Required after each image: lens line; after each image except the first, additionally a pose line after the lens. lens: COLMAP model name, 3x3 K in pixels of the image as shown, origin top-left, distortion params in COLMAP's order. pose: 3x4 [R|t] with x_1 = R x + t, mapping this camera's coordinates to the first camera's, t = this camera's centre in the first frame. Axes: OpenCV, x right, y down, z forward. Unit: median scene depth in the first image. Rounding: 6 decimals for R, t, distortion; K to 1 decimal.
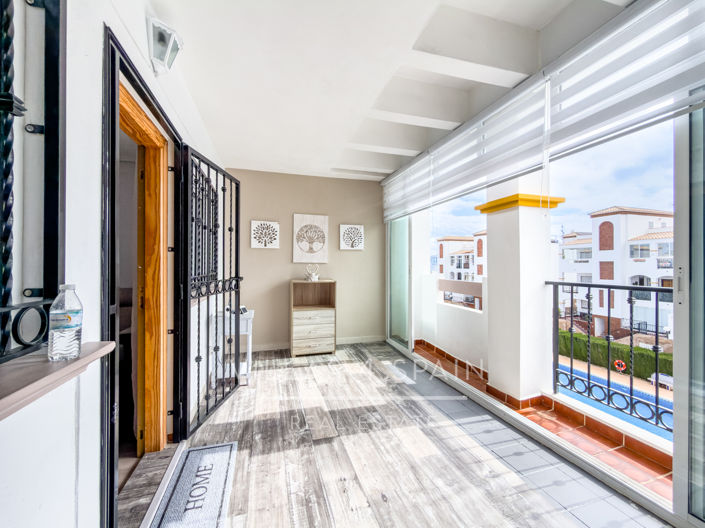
lens RADIAL K [[291.3, 0, 352.5], [0, 291.3, 264.0], [0, 0, 1]] dist [-0.000132, 0.000014]
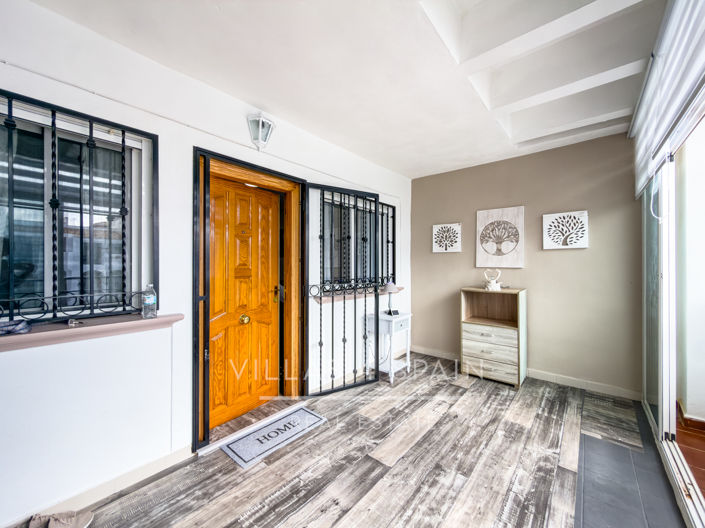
lens RADIAL K [[275.8, 0, 325.8], [0, 275.8, 264.6], [0, 0, 1]] dist [0.000324, 0.000054]
pose [[0.525268, -0.004670, -0.850924, 0.287227], [0.002760, 0.999989, -0.003784, -0.011689], [0.850933, -0.000361, 0.525275, 0.200774]]
